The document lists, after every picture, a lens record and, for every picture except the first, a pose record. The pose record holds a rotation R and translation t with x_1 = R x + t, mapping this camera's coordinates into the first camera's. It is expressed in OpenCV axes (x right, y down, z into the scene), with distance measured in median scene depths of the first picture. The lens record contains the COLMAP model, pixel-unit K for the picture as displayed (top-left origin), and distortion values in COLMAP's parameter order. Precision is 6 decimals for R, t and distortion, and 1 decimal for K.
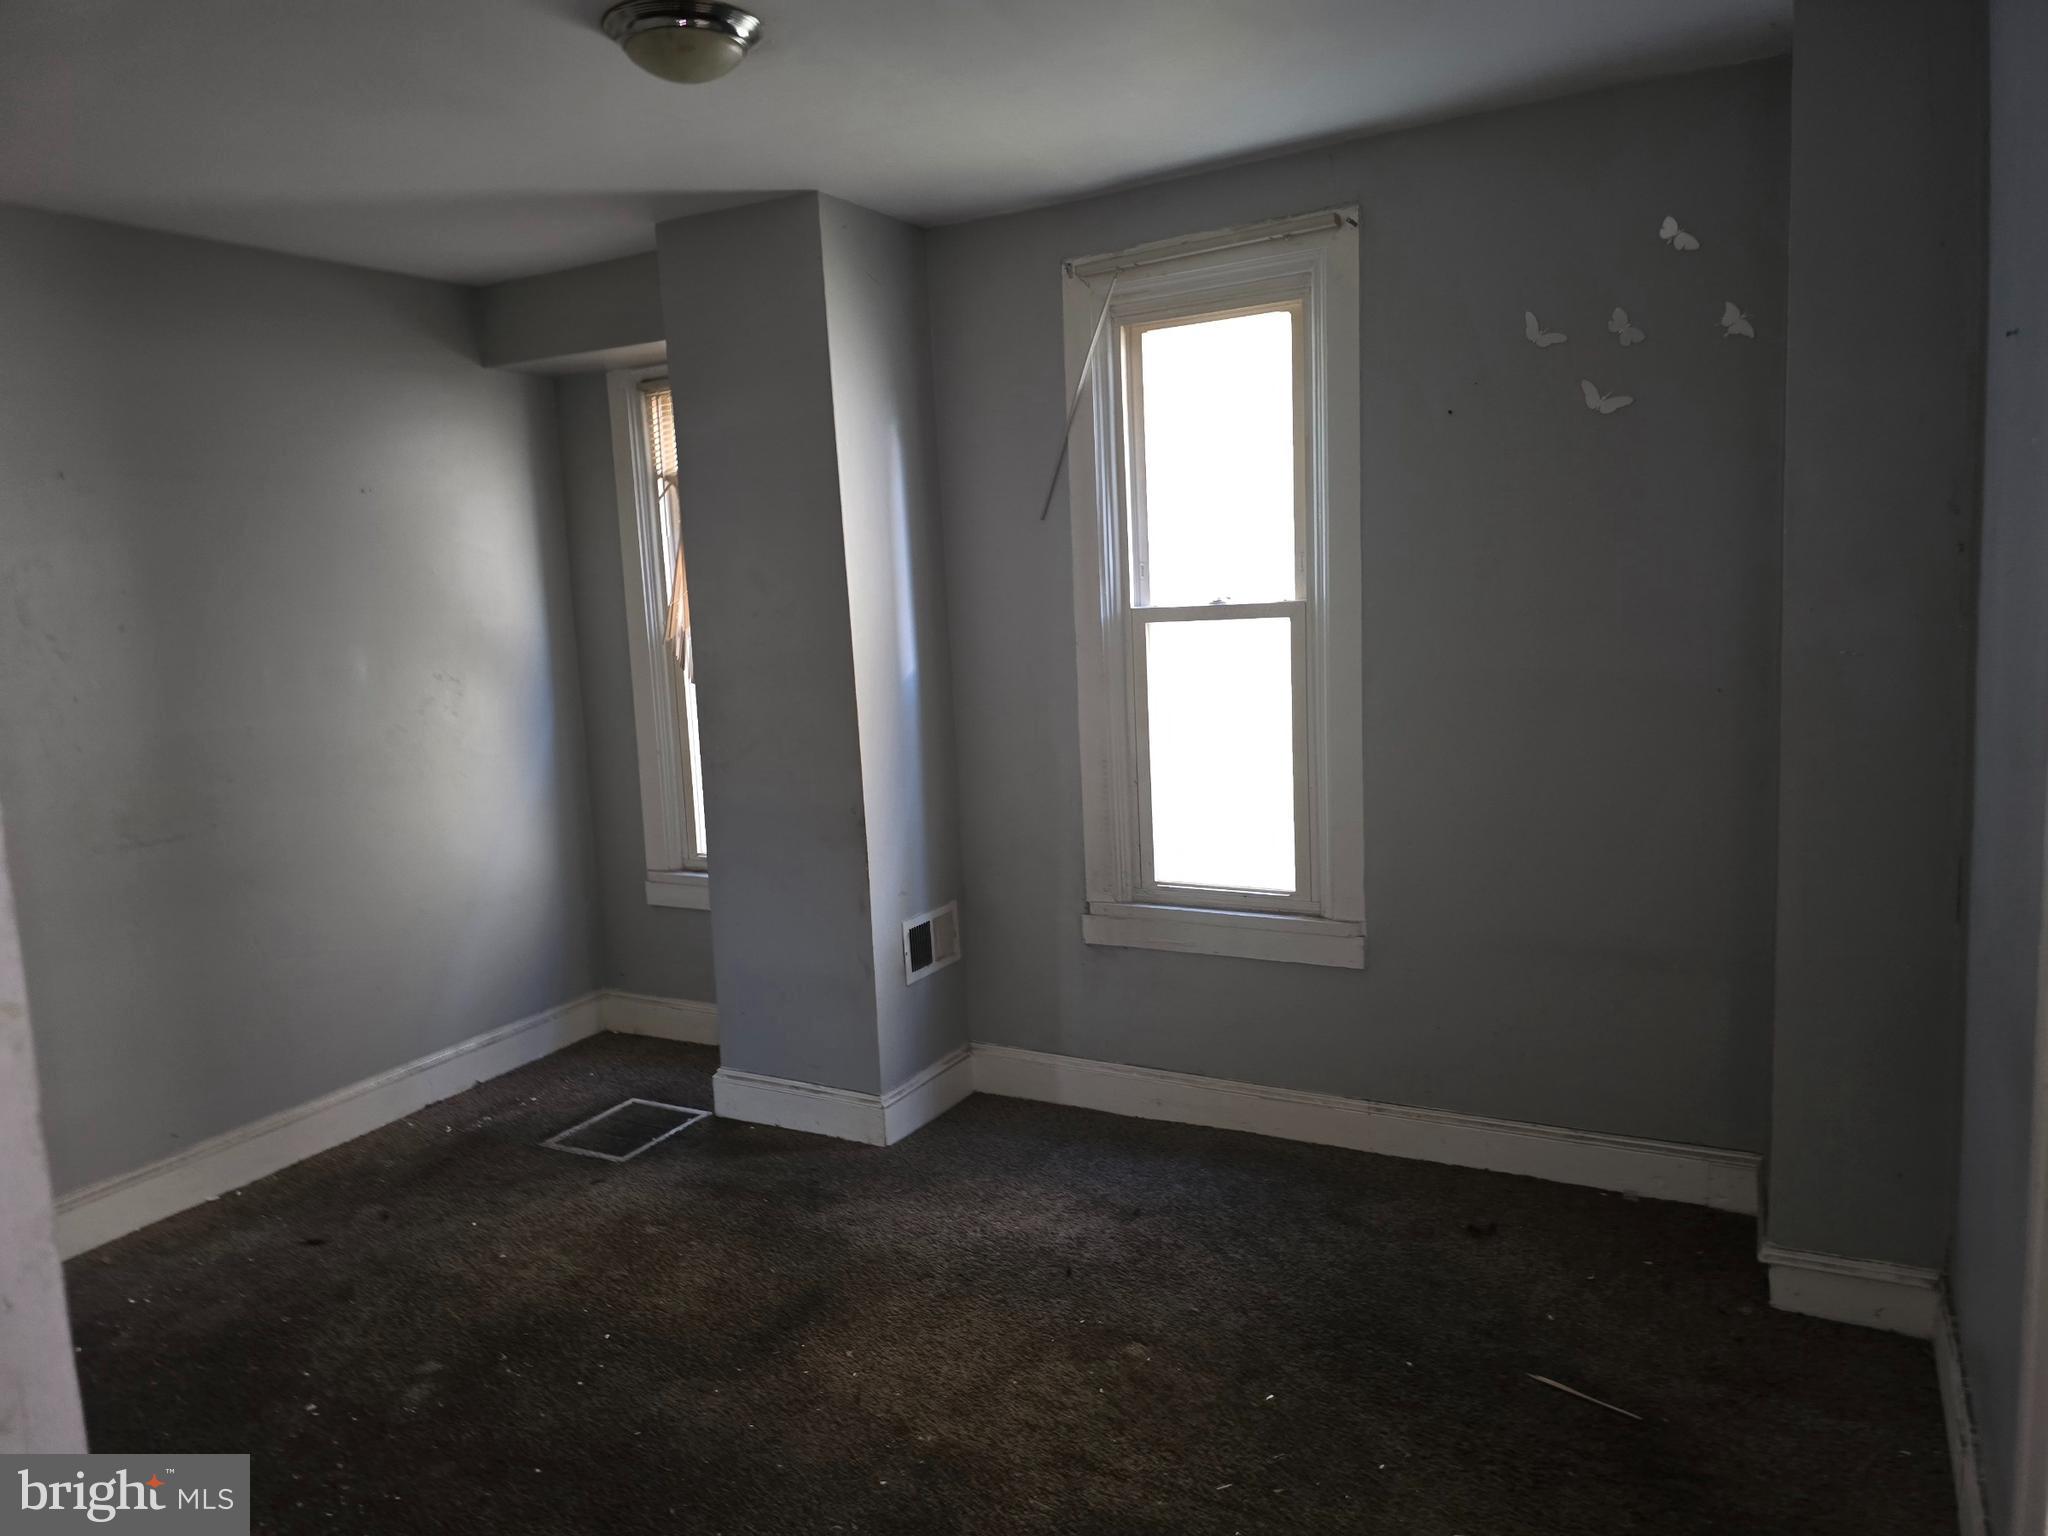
lens RADIAL K [[1376.4, 0, 1026.2], [0, 1376.4, 768.4], [0, 0, 1]] dist [0.004284, -0.005031]
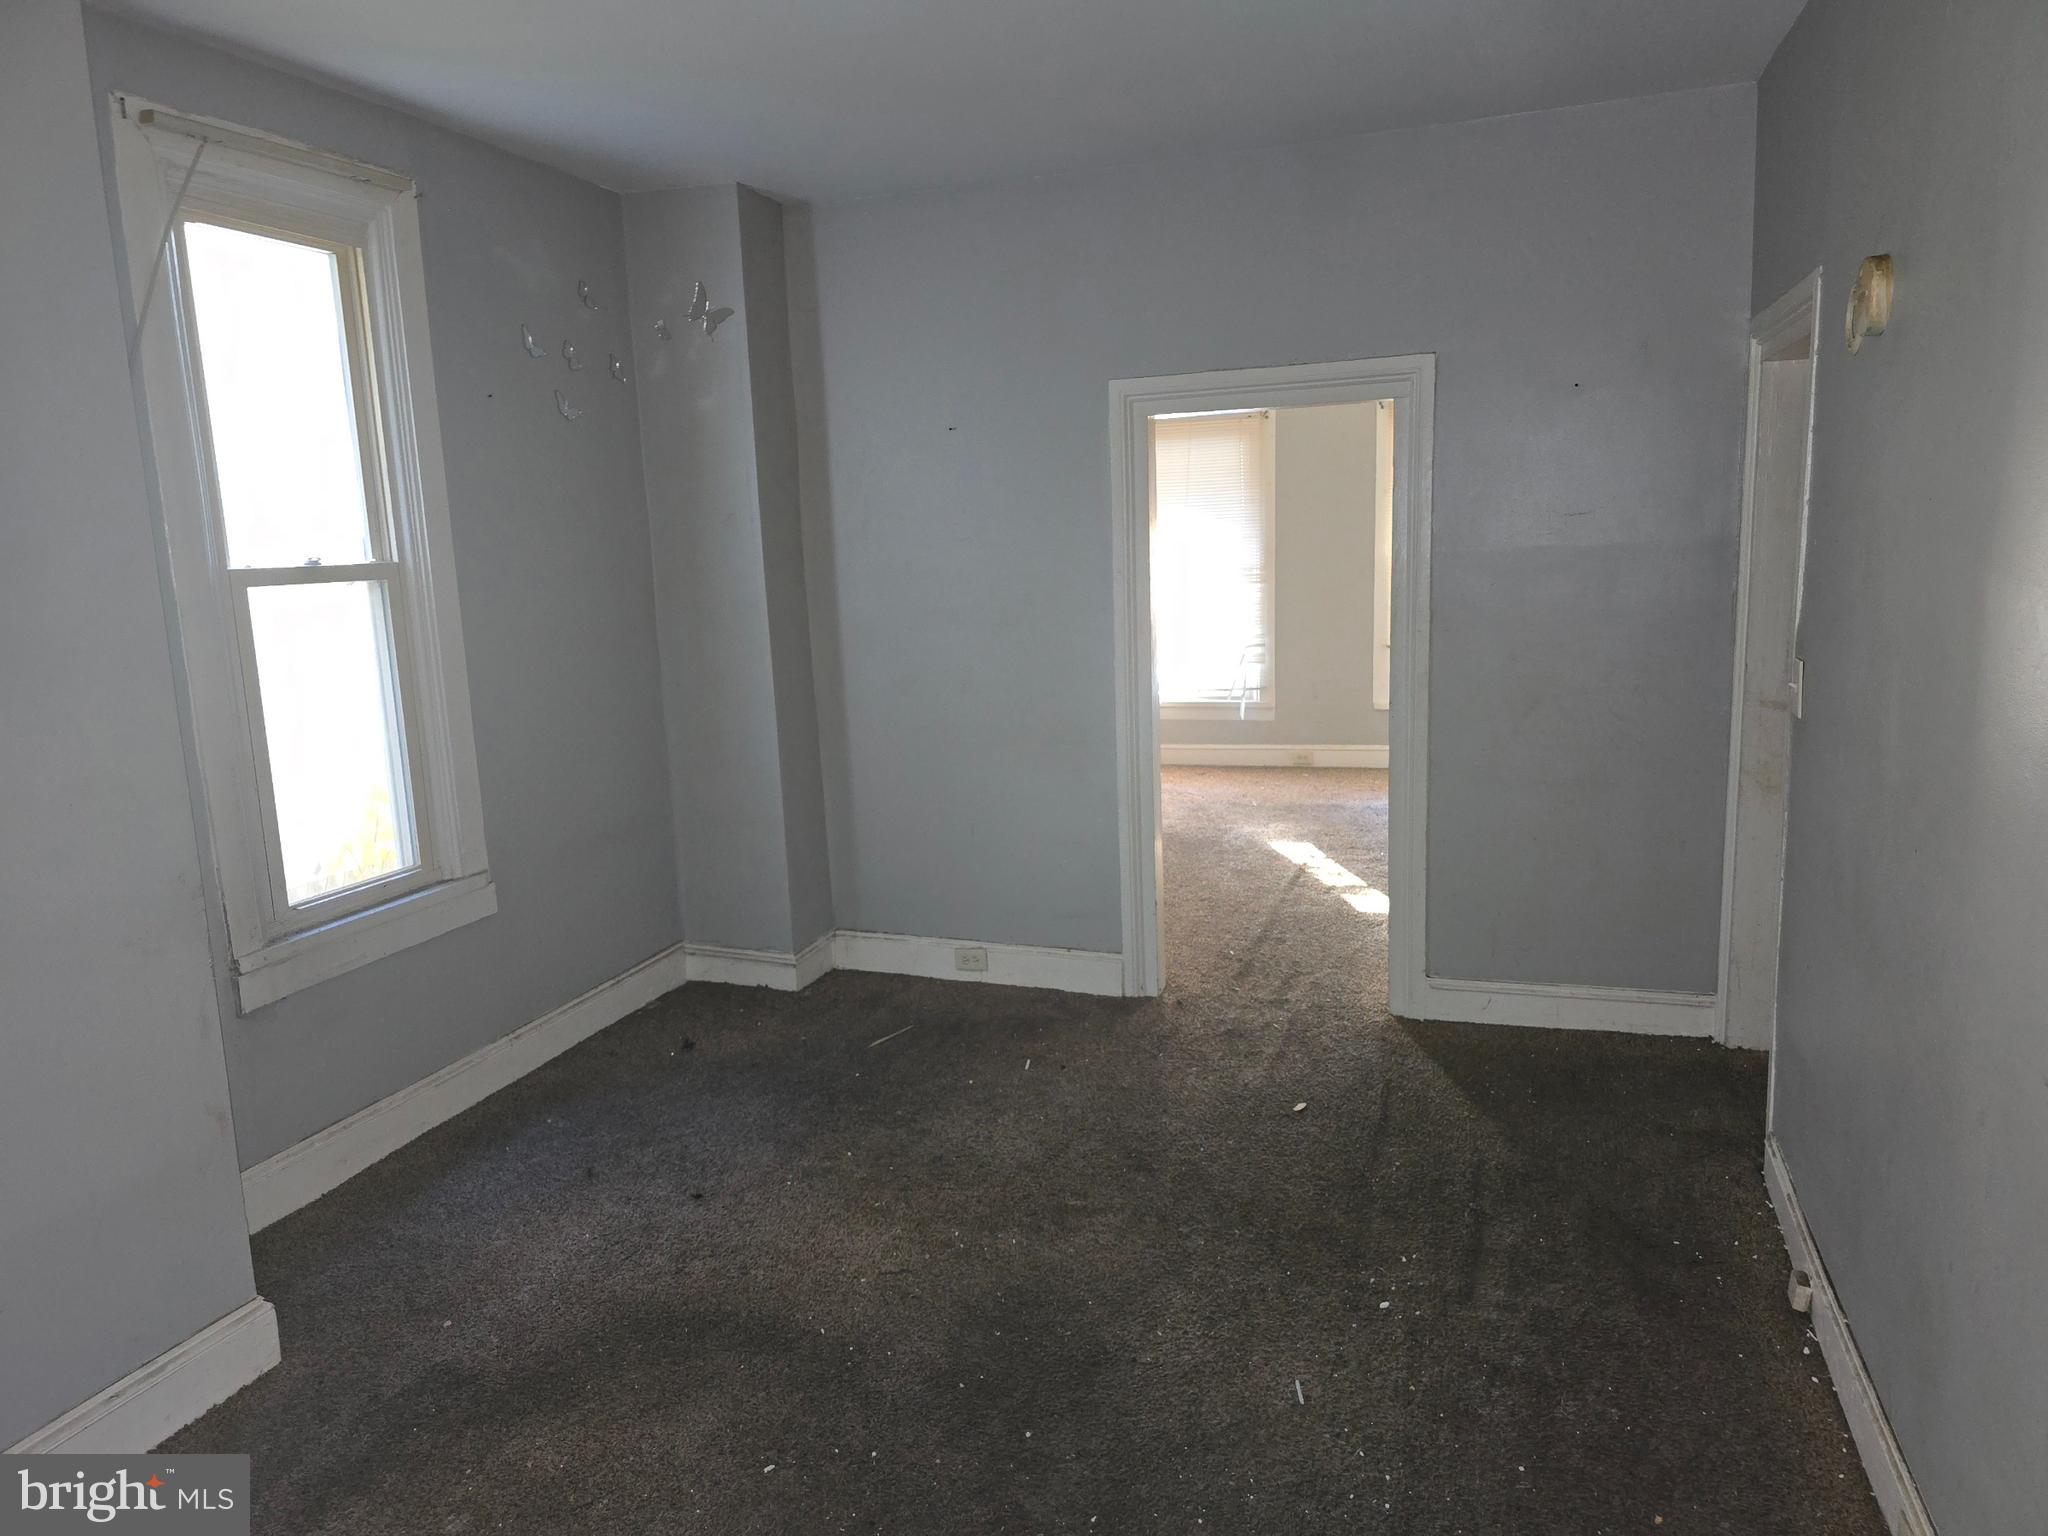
lens RADIAL K [[1376.4, 0, 1026.0], [0, 1376.4, 767.1], [0, 0, 1]] dist [0.004284, -0.005031]
pose [[-0.172616, -0.116242, 0.978106, -0.807631], [0.171984, 0.974201, 0.146129, -0.044257], [-0.969858, 0.193443, -0.148171, 0.712070]]
